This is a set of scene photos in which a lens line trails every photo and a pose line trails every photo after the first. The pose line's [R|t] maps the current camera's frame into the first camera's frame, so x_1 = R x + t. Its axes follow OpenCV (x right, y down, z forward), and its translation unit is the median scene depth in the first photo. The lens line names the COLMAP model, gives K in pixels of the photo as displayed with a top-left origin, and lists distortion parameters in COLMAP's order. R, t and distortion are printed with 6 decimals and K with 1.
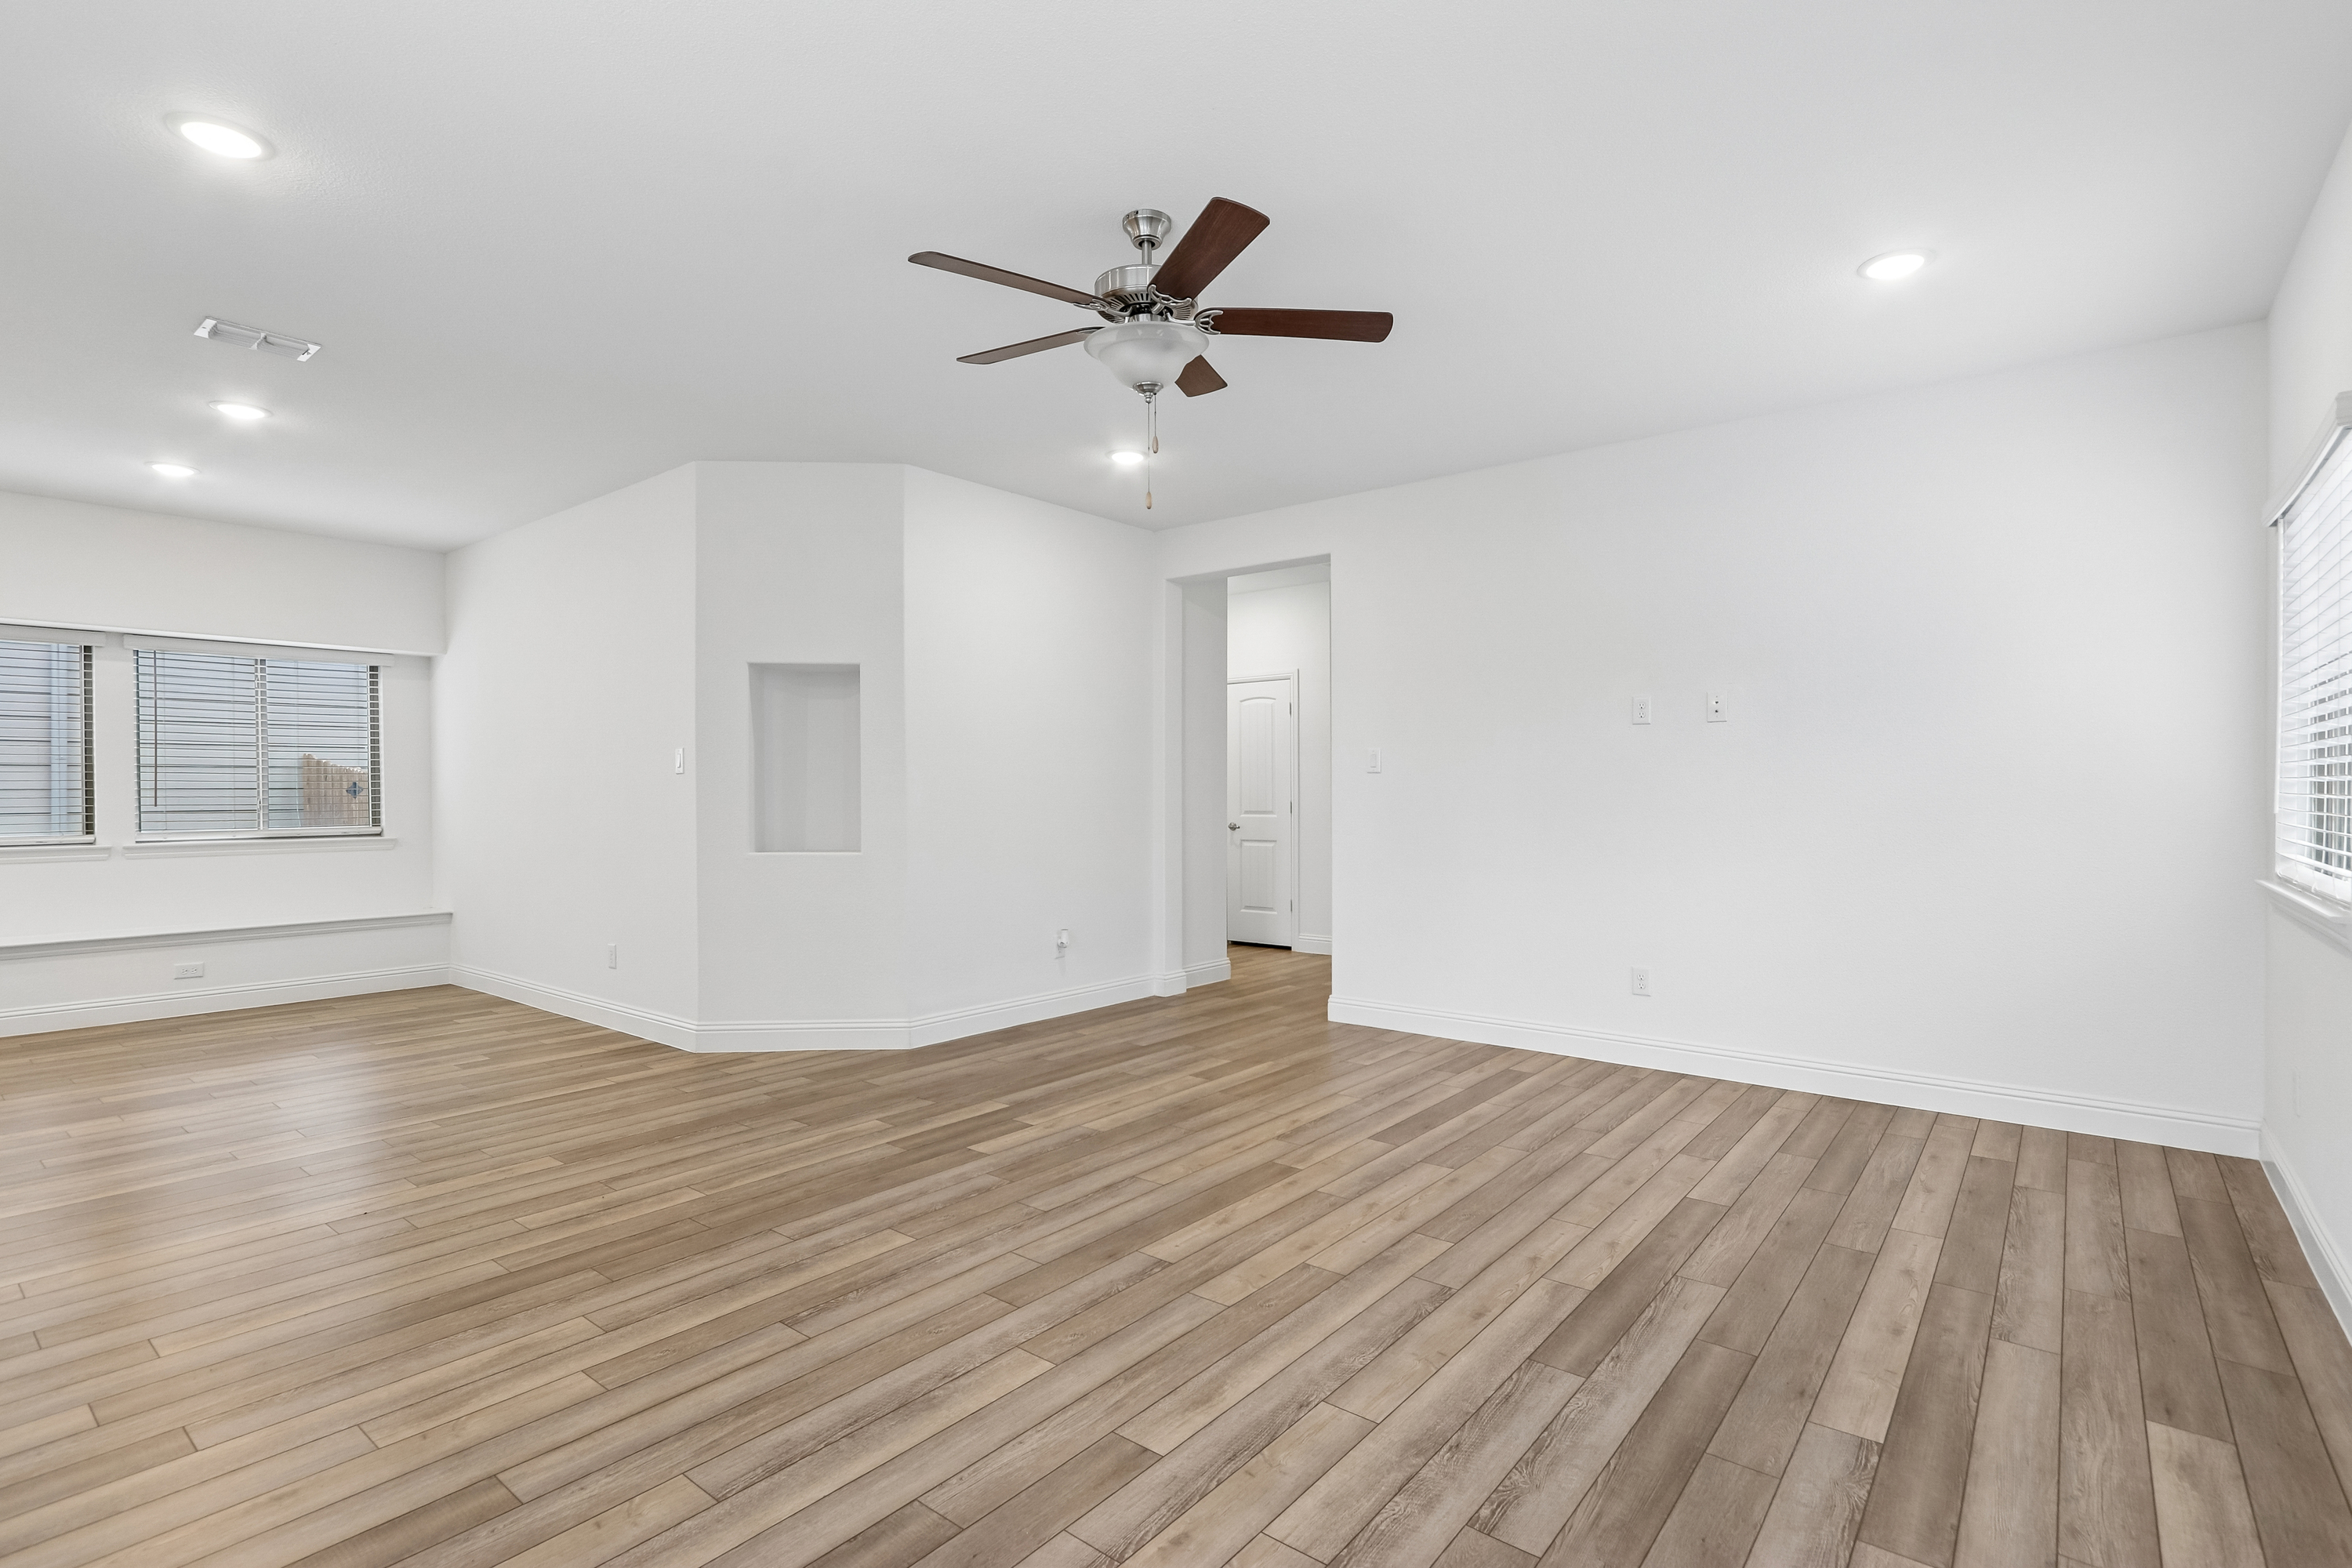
lens RADIAL K [[1110.3, 0, 1184.4], [0, 1110.3, 797.4], [0, 0, 1]] dist [-0.002905, 0.000683]
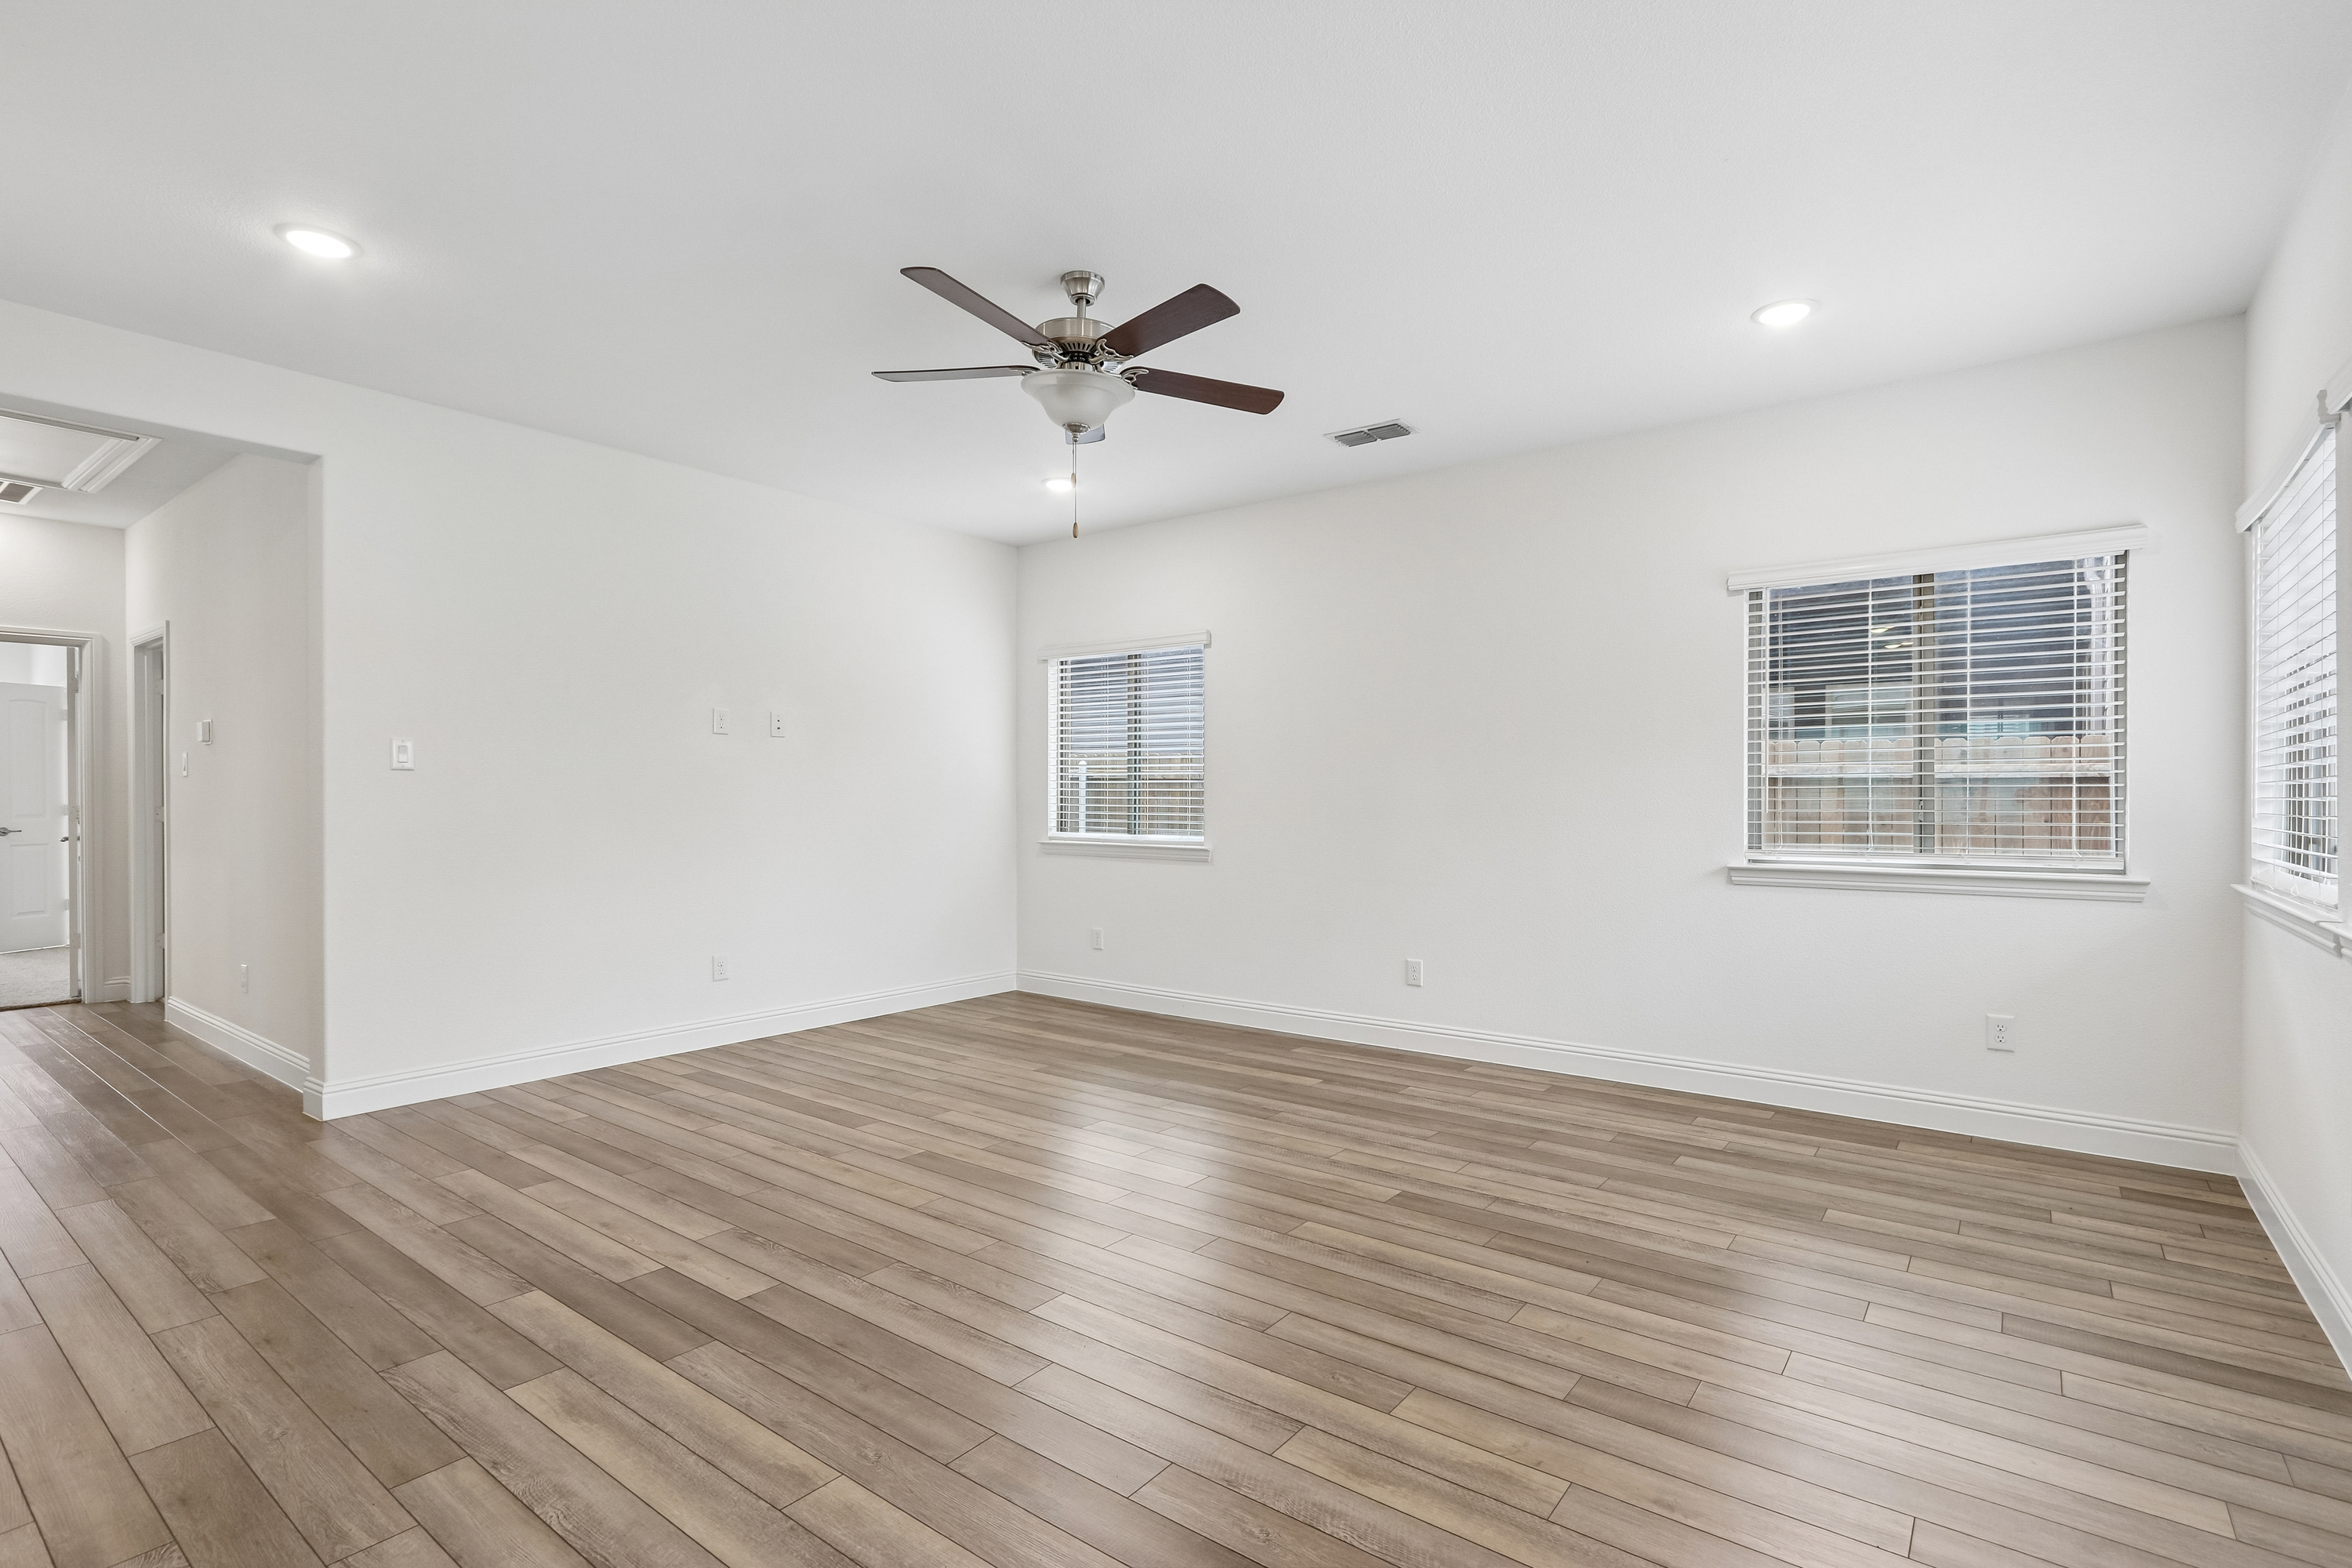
lens RADIAL K [[1110.3, 0, 1184.4], [0, 1110.3, 797.4], [0, 0, 1]] dist [-0.002905, 0.000683]
pose [[-0.024728, -0.000817, 0.999694, -1.103585], [0.003288, 0.999994, 0.000899, -0.003723], [-0.999689, 0.003309, -0.024725, 0.893467]]
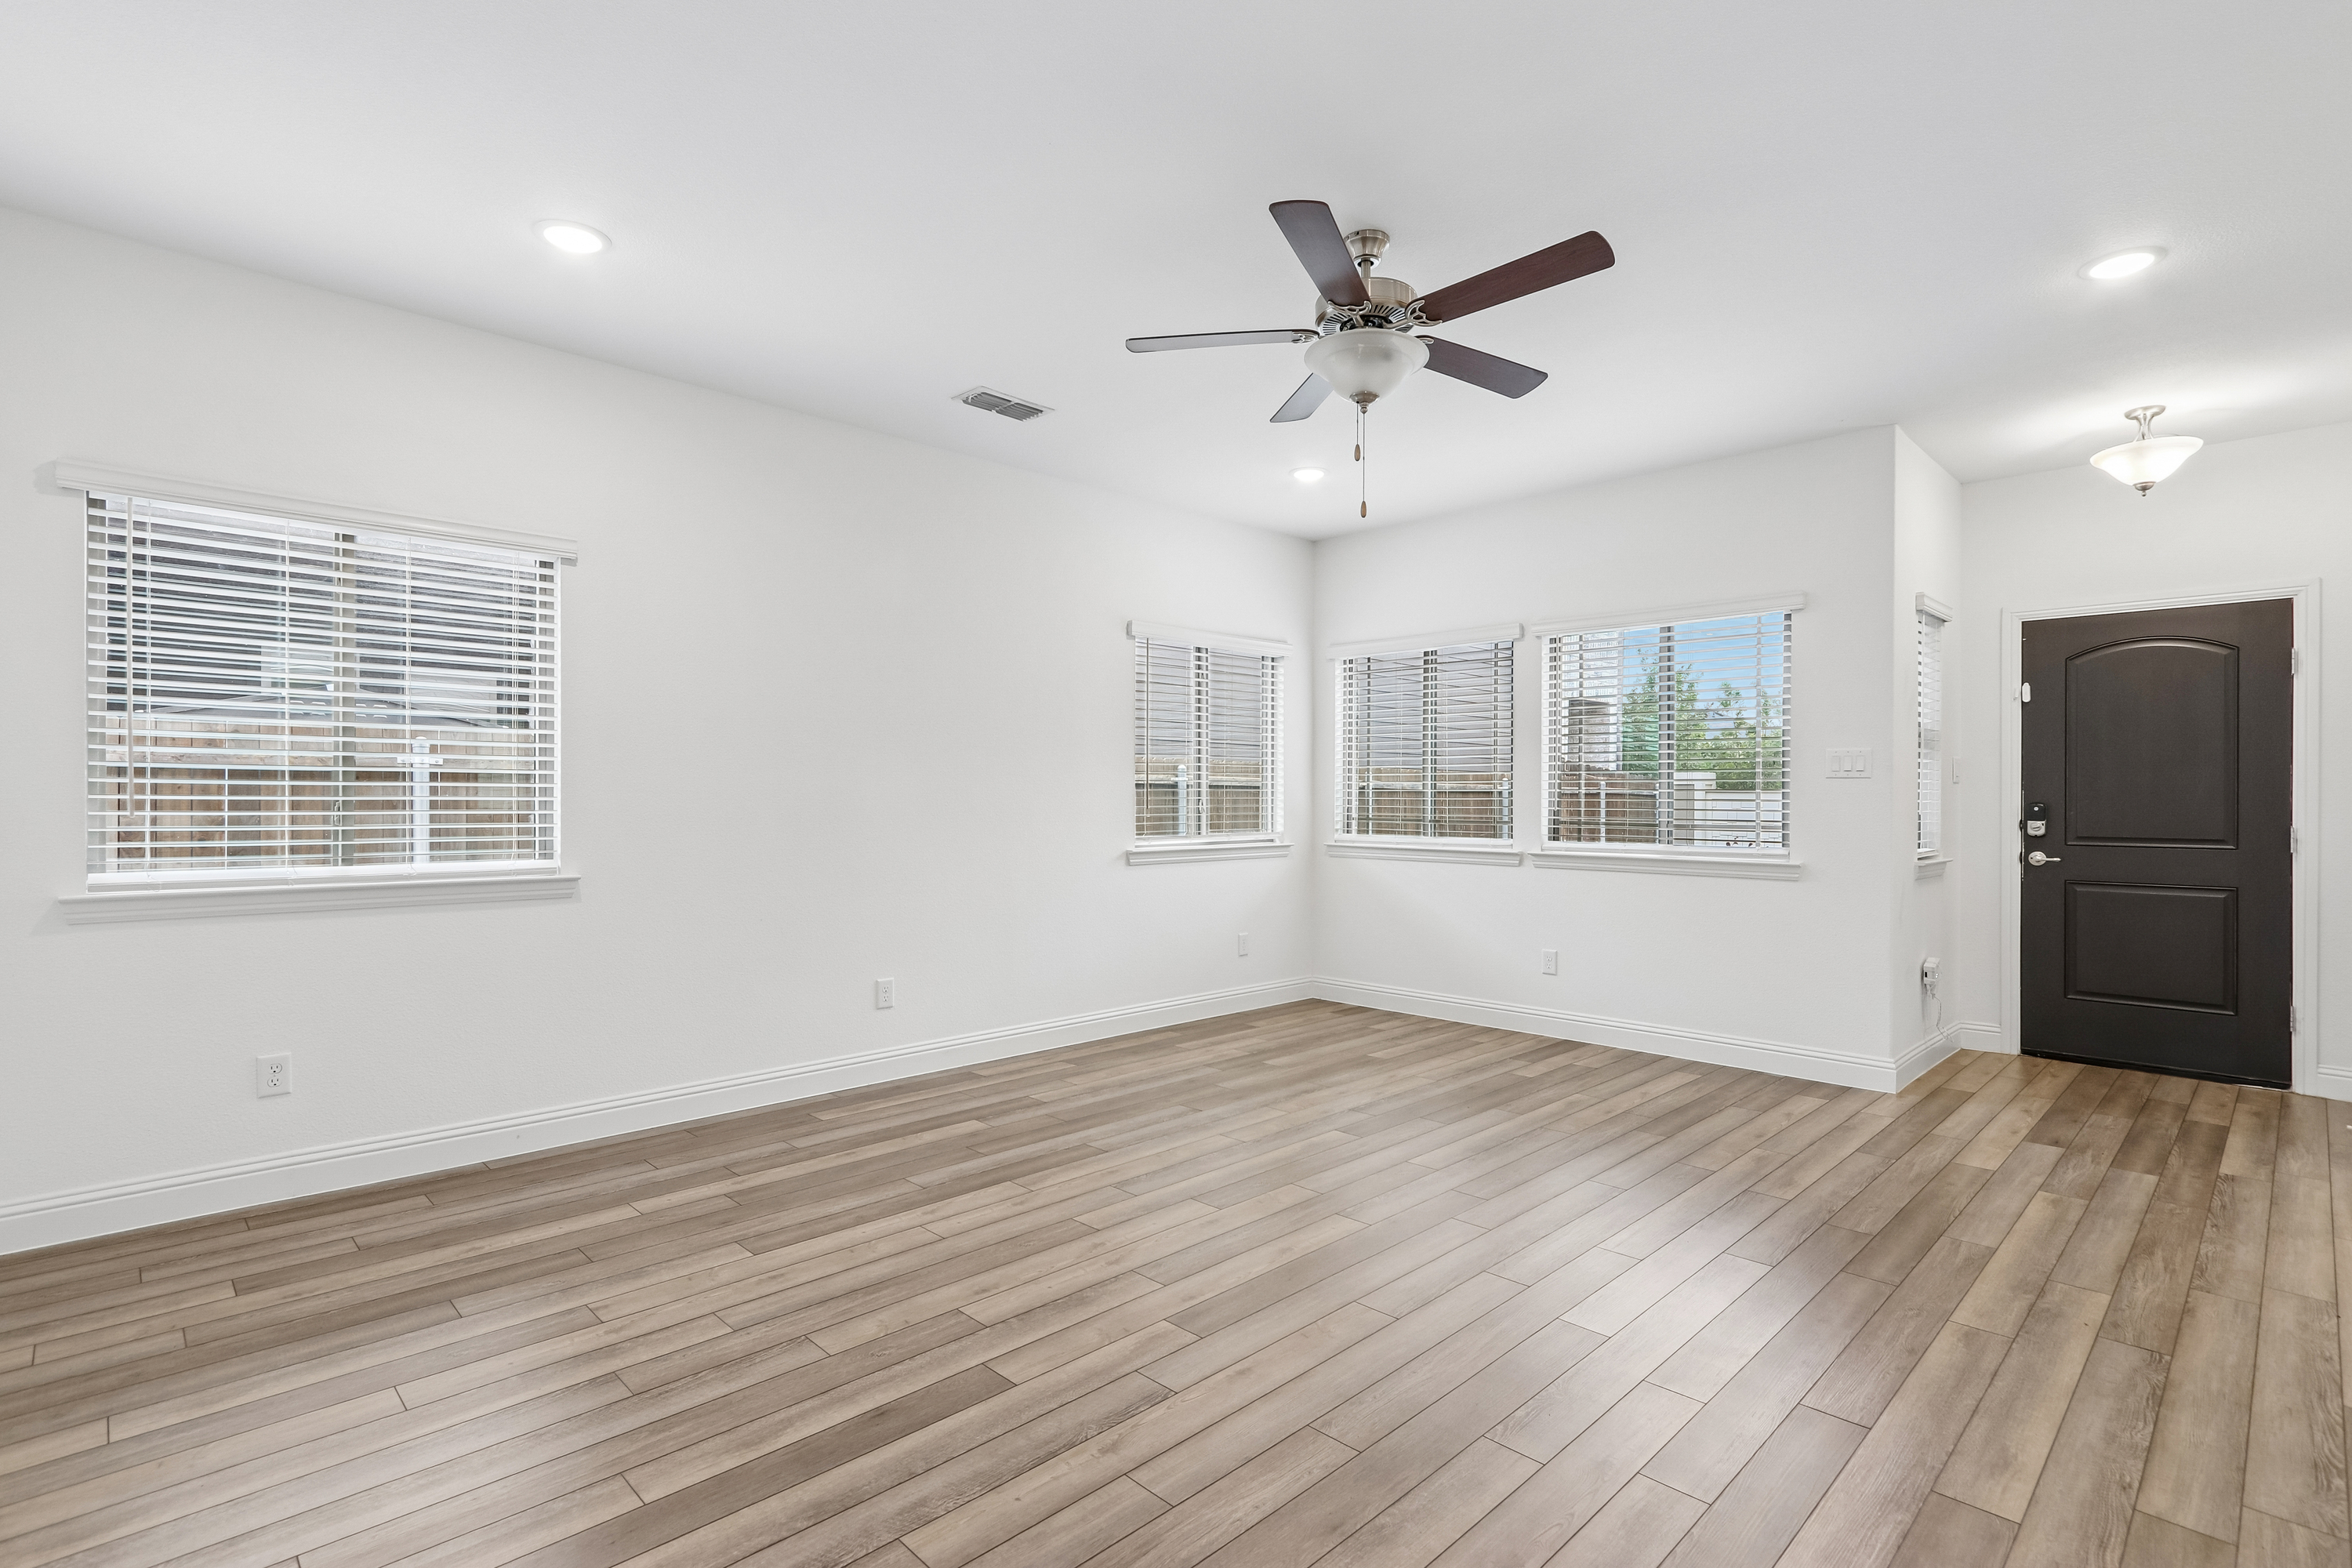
lens RADIAL K [[1110.3, 0, 1184.4], [0, 1110.3, 797.4], [0, 0, 1]] dist [-0.002905, 0.000683]
pose [[-0.993100, -0.002919, 0.117233, 0.010704], [-0.002450, 0.999988, 0.004141, -0.008536], [-0.117244, 0.003825, -0.993096, 1.966435]]
